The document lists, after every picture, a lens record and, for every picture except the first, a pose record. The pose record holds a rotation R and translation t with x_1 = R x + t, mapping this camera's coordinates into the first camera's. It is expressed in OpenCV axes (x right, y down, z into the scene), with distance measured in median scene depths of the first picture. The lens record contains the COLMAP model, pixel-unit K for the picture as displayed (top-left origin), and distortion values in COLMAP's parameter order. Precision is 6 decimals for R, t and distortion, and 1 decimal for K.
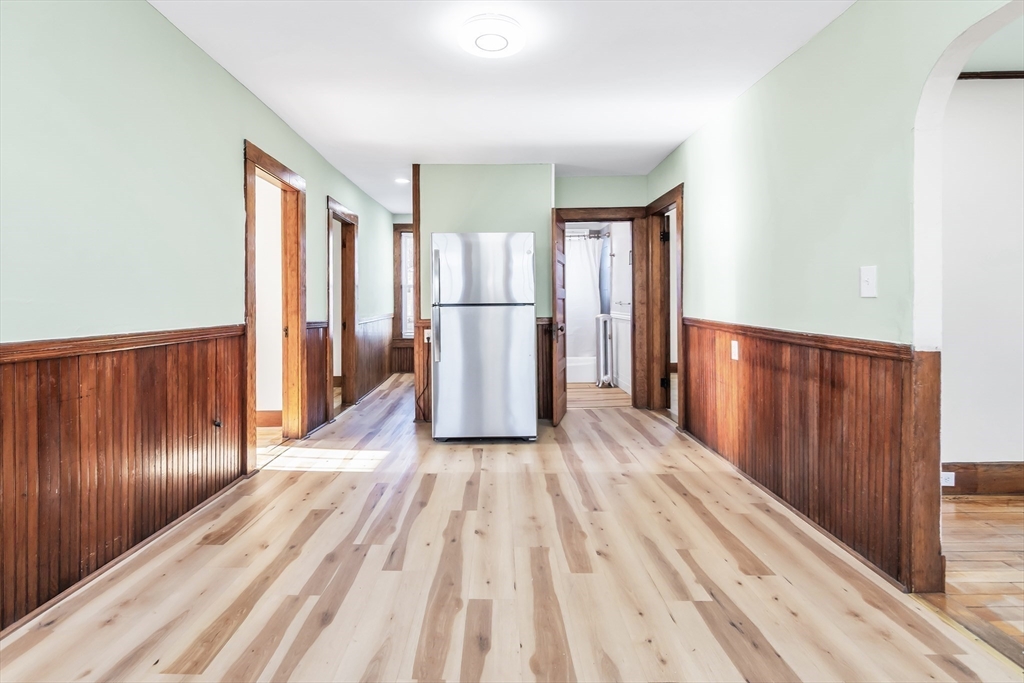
lens RADIAL K [[508.2, 0, 492.8], [0, 508.2, 308.1], [0, 0, 1]] dist [-0.001321, -0.000474]
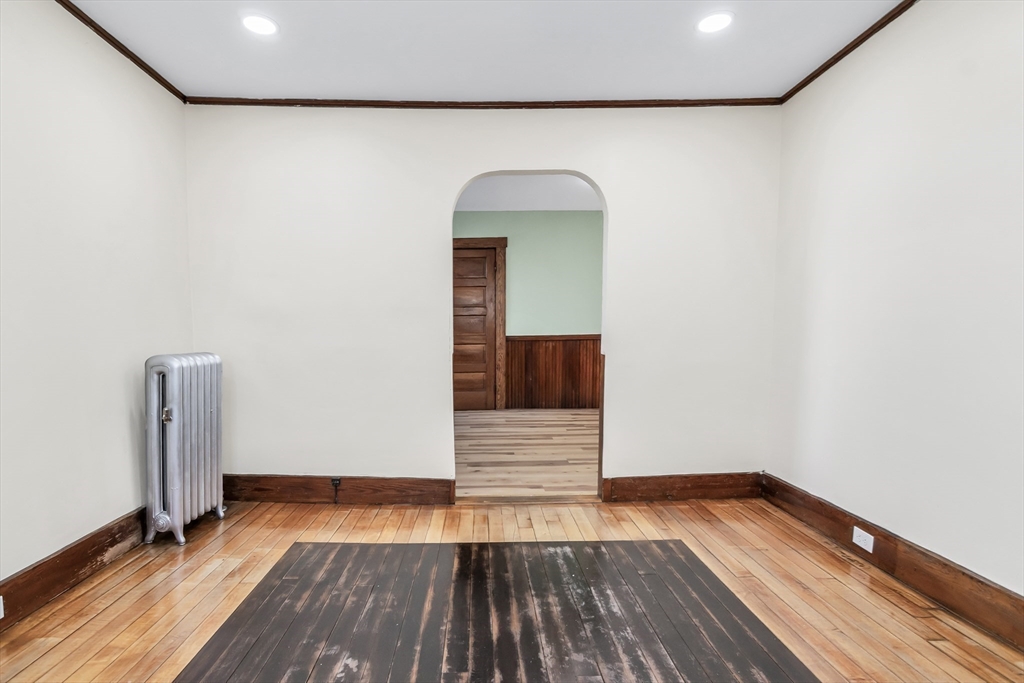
lens RADIAL K [[508.2, 0, 509.9], [0, 508.2, 337.4], [0, 0, 1]] dist [-0.001321, -0.000474]
pose [[0.073213, 0.021056, -0.997094, 1.899653], [-0.003154, 0.999777, 0.020882, 0.001149], [0.997311, 0.001616, 0.073263, 0.441178]]
